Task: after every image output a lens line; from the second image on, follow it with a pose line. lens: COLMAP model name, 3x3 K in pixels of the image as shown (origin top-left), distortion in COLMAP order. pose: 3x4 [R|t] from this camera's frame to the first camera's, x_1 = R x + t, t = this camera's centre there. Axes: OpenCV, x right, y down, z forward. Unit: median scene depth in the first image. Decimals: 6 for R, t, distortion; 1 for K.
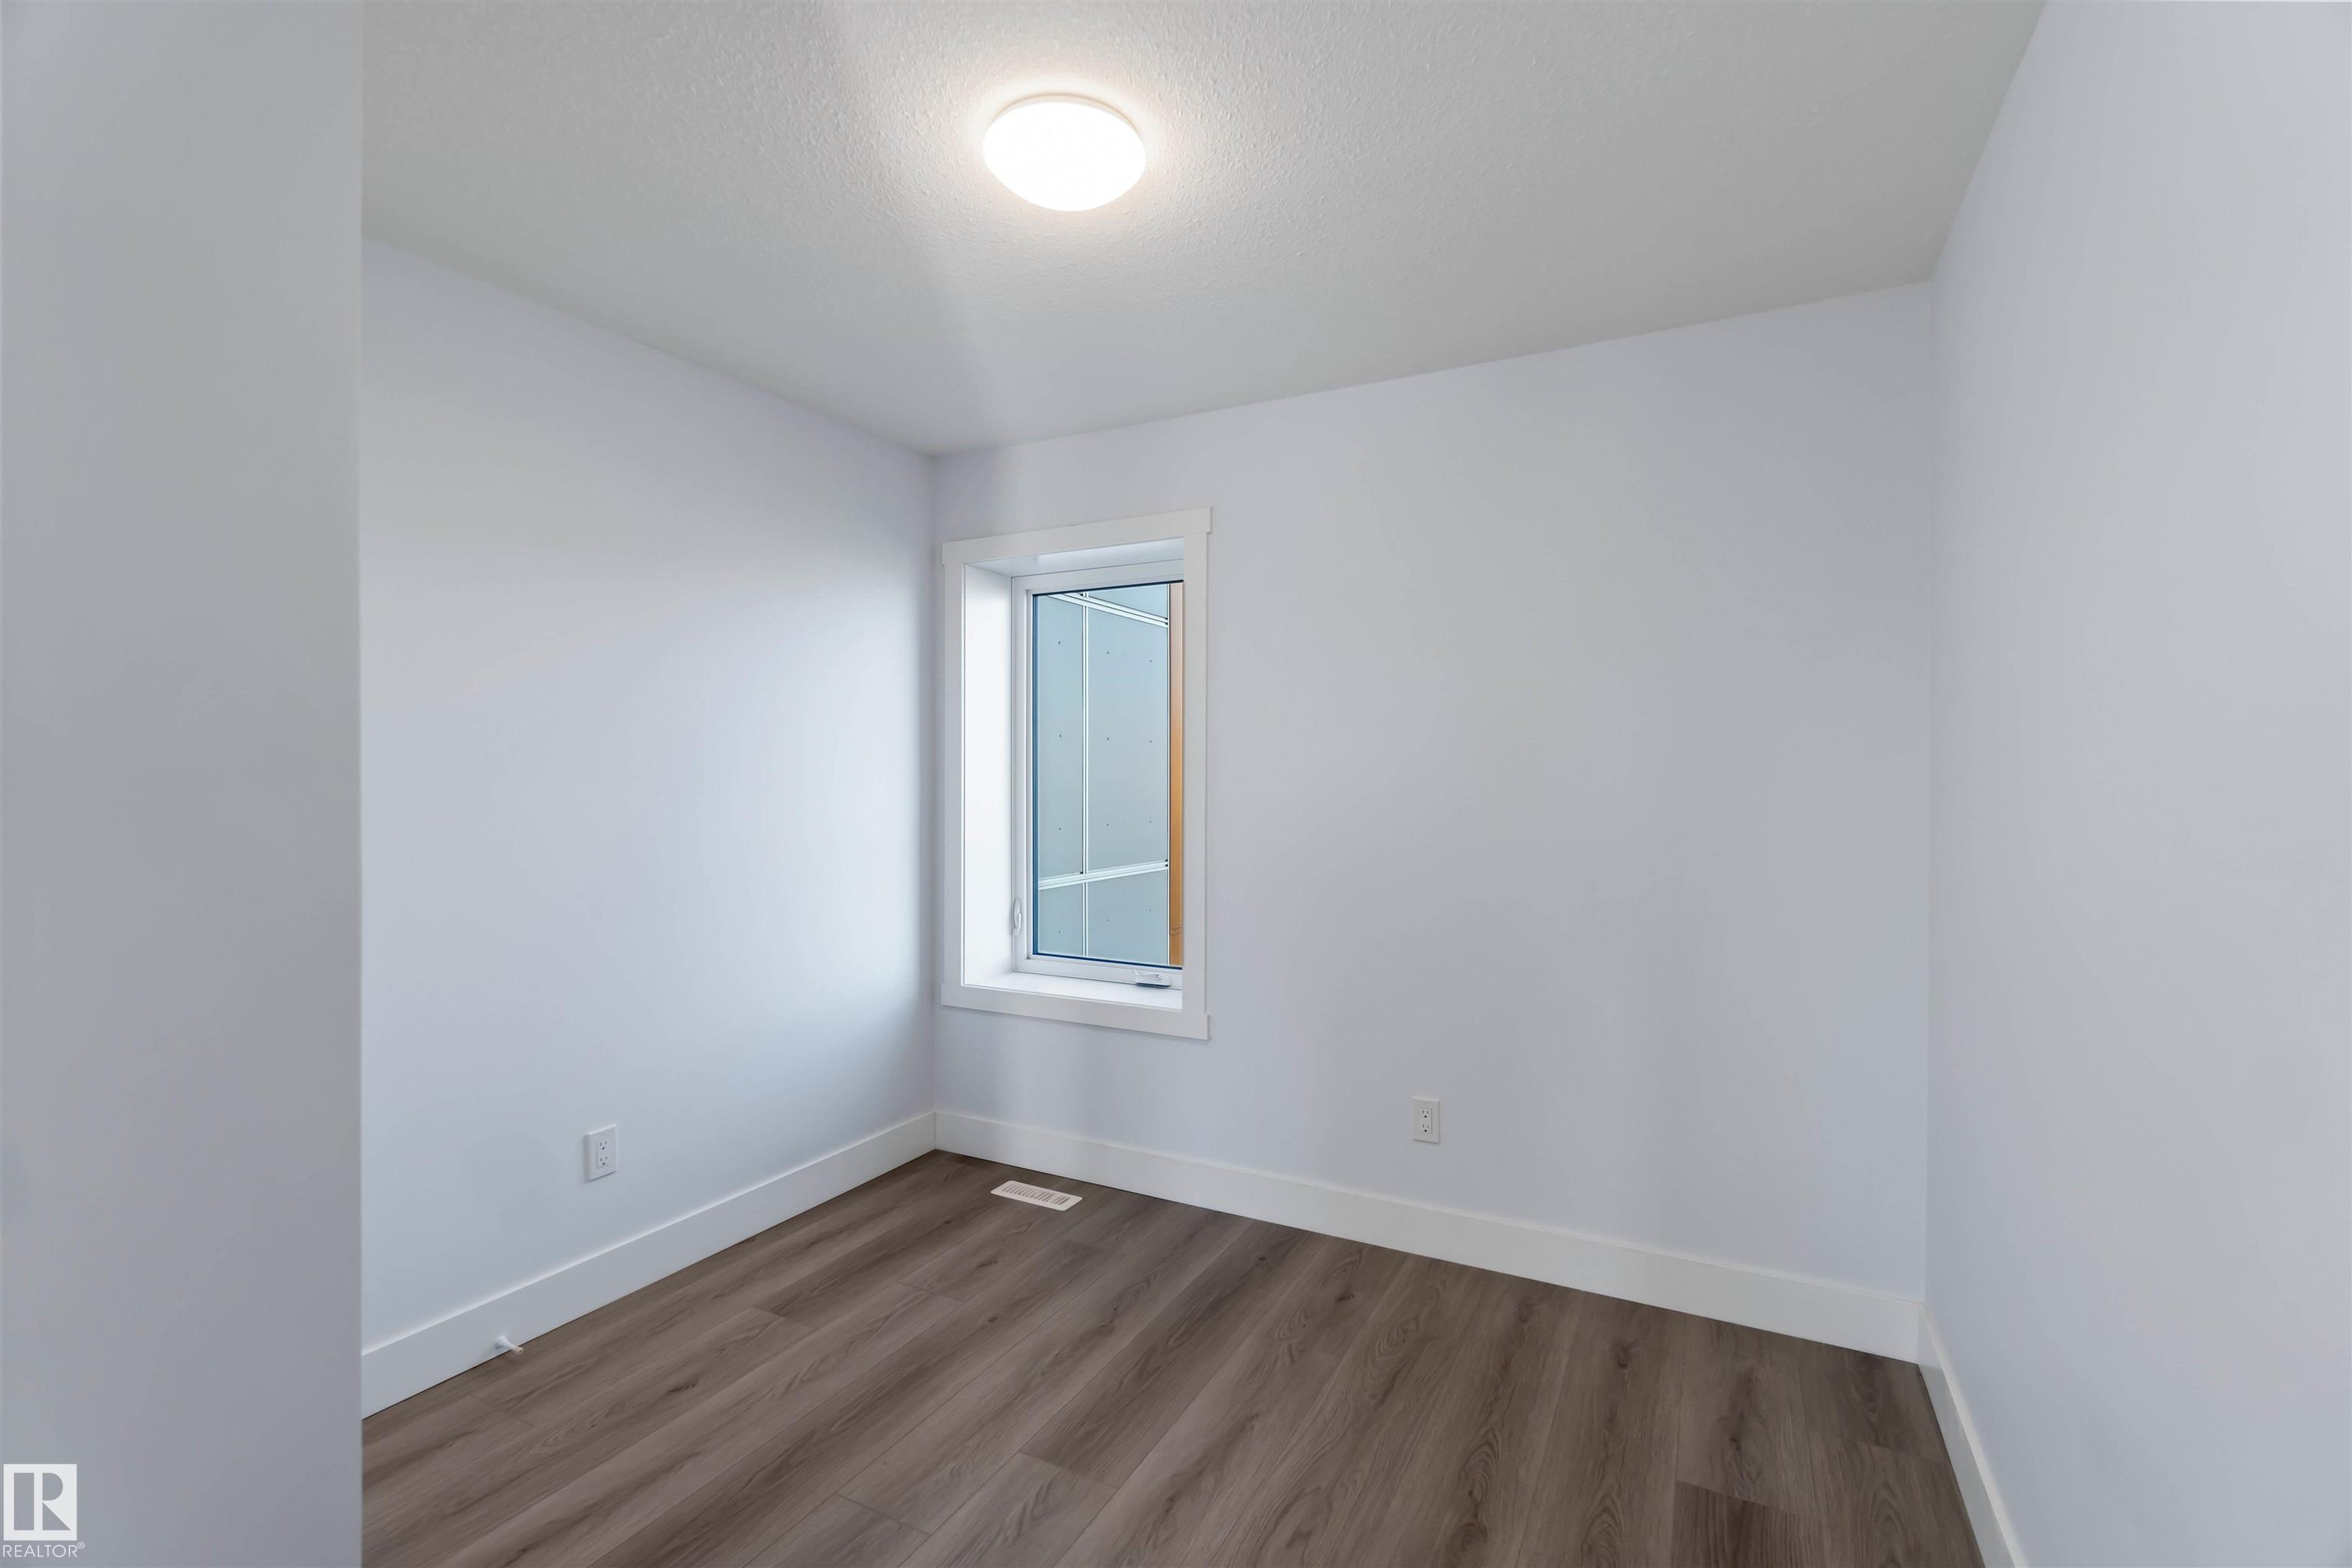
lens RADIAL K [[1044.6, 0, 1168.5], [0, 1044.6, 785.3], [0, 0, 1]] dist [-0.001811, -0.000444]
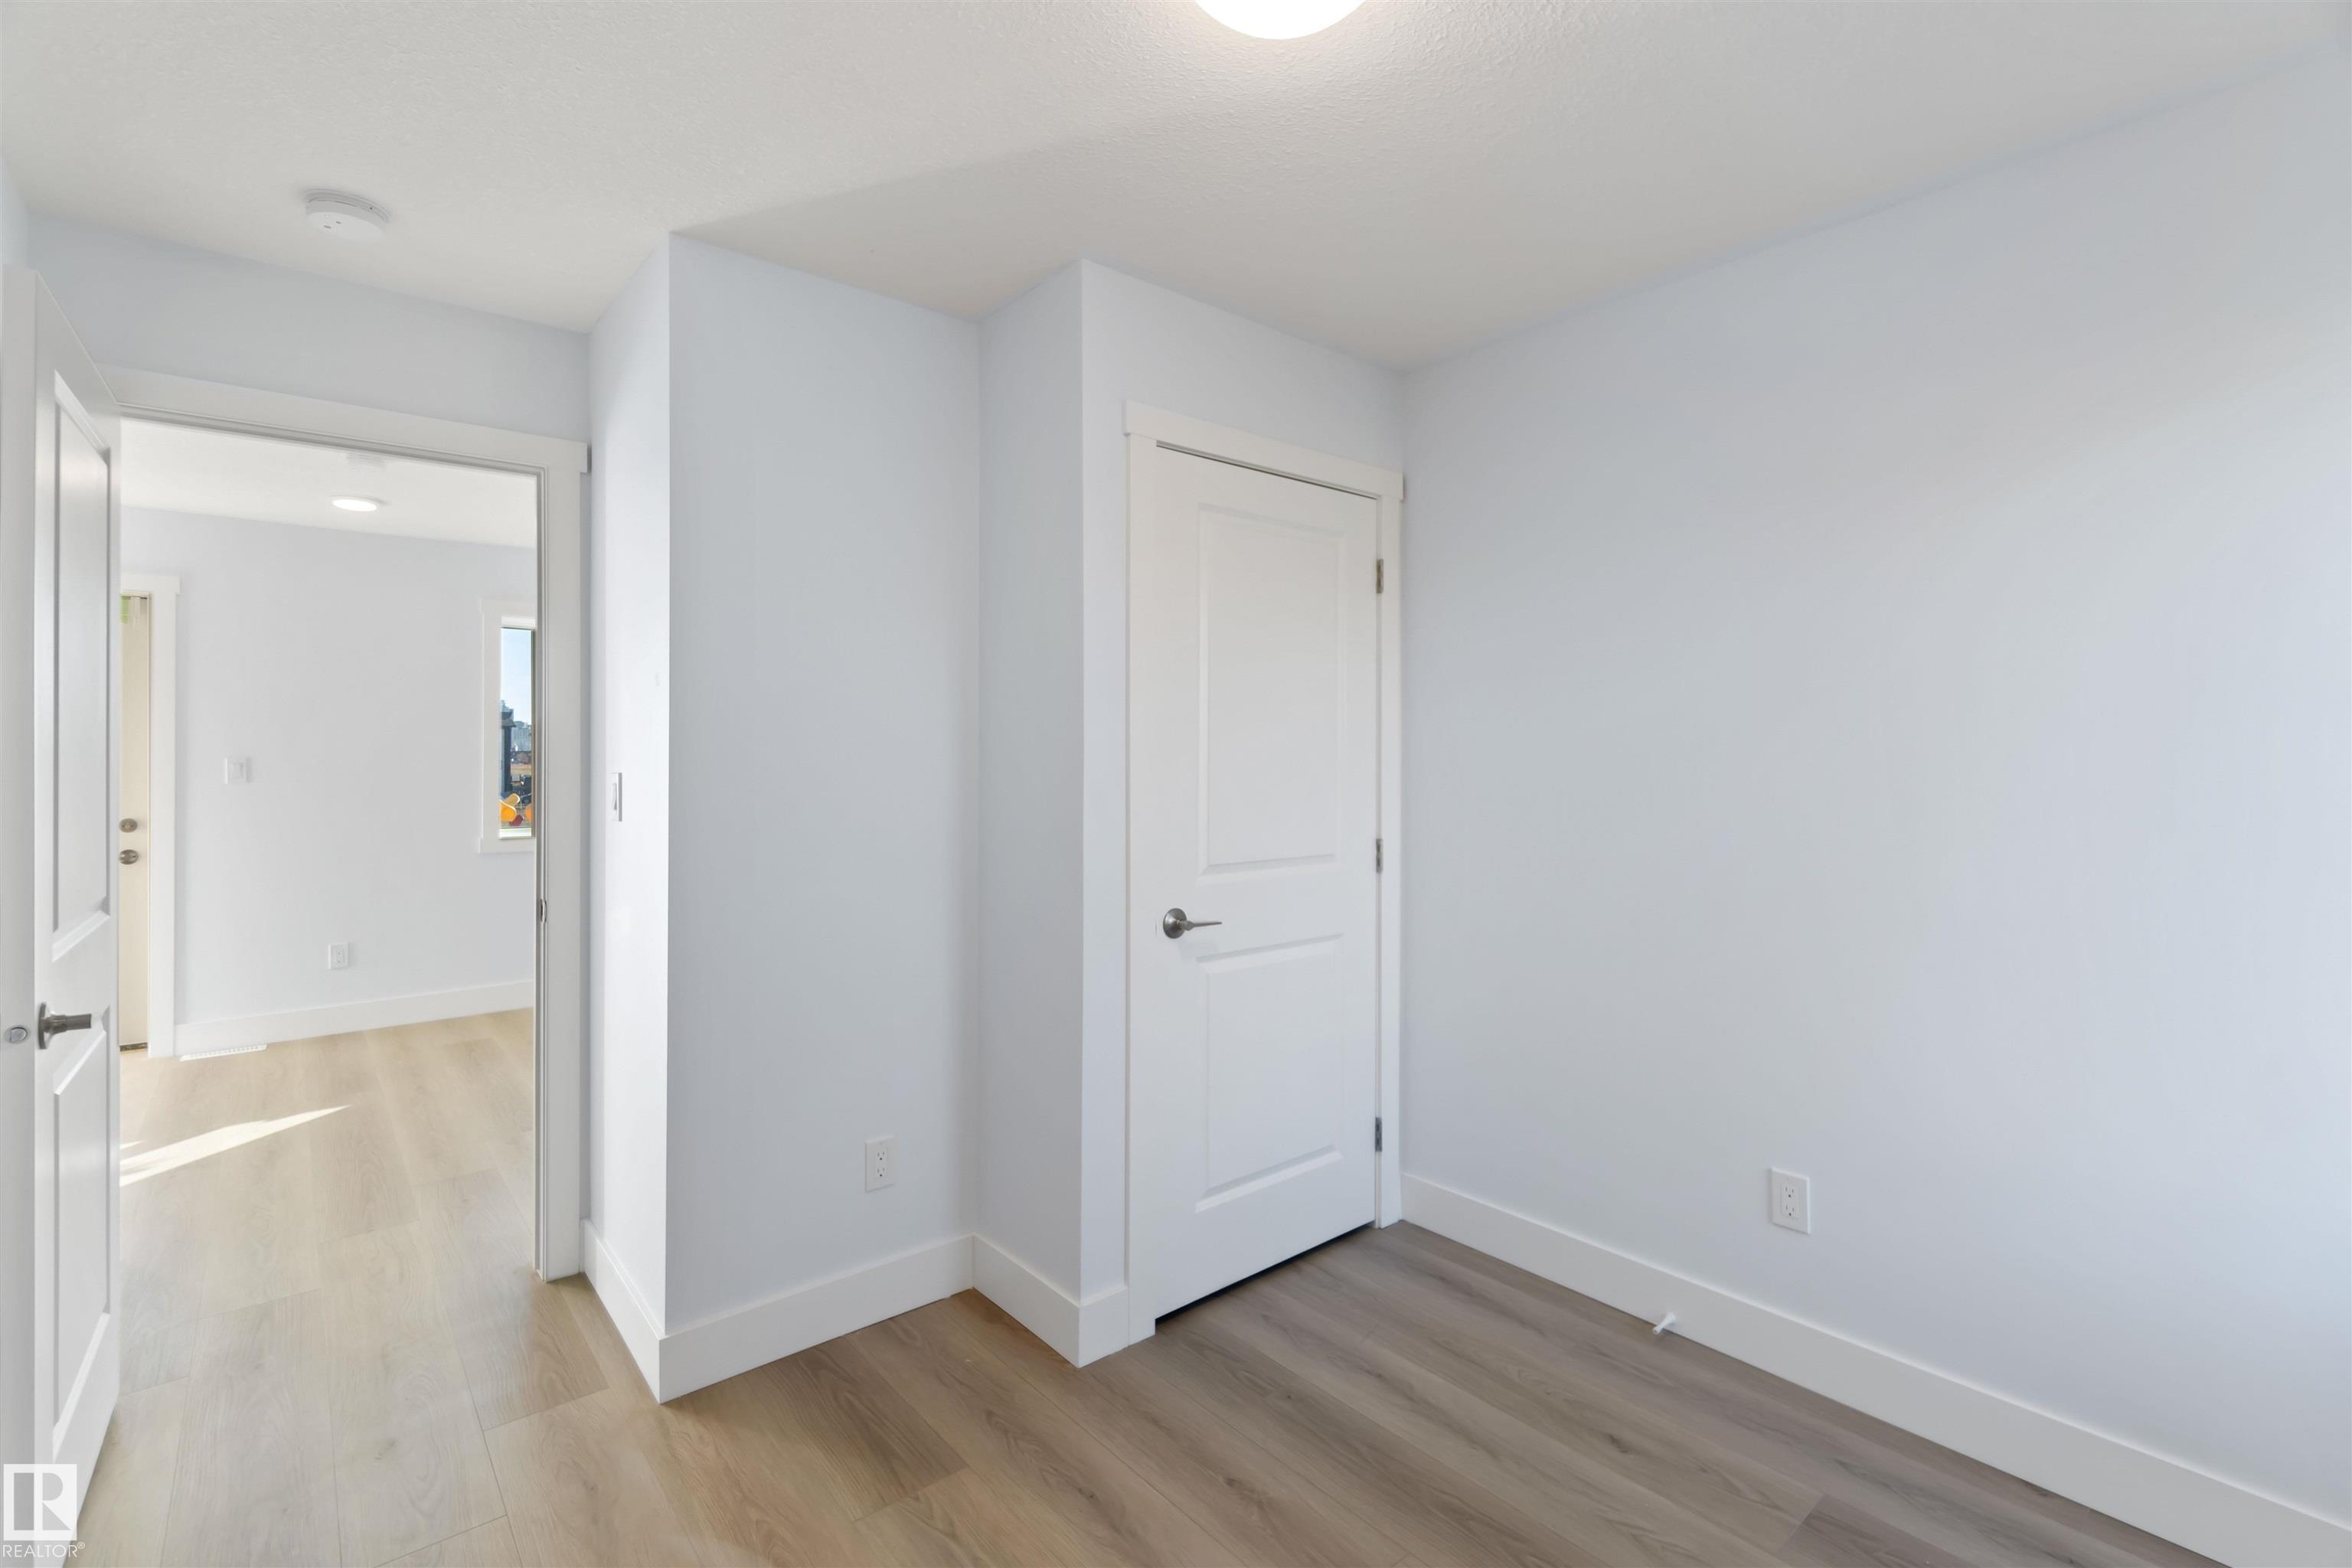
lens RADIAL K [[1044.6, 0, 1168.5], [0, 1044.6, 785.3], [0, 0, 1]] dist [-0.001811, -0.000444]
pose [[-0.398995, 0.013086, -0.916860, 0.499412], [-0.004216, 0.999861, 0.016105, 0.002451], [0.916943, 0.010291, -0.398885, 1.002872]]
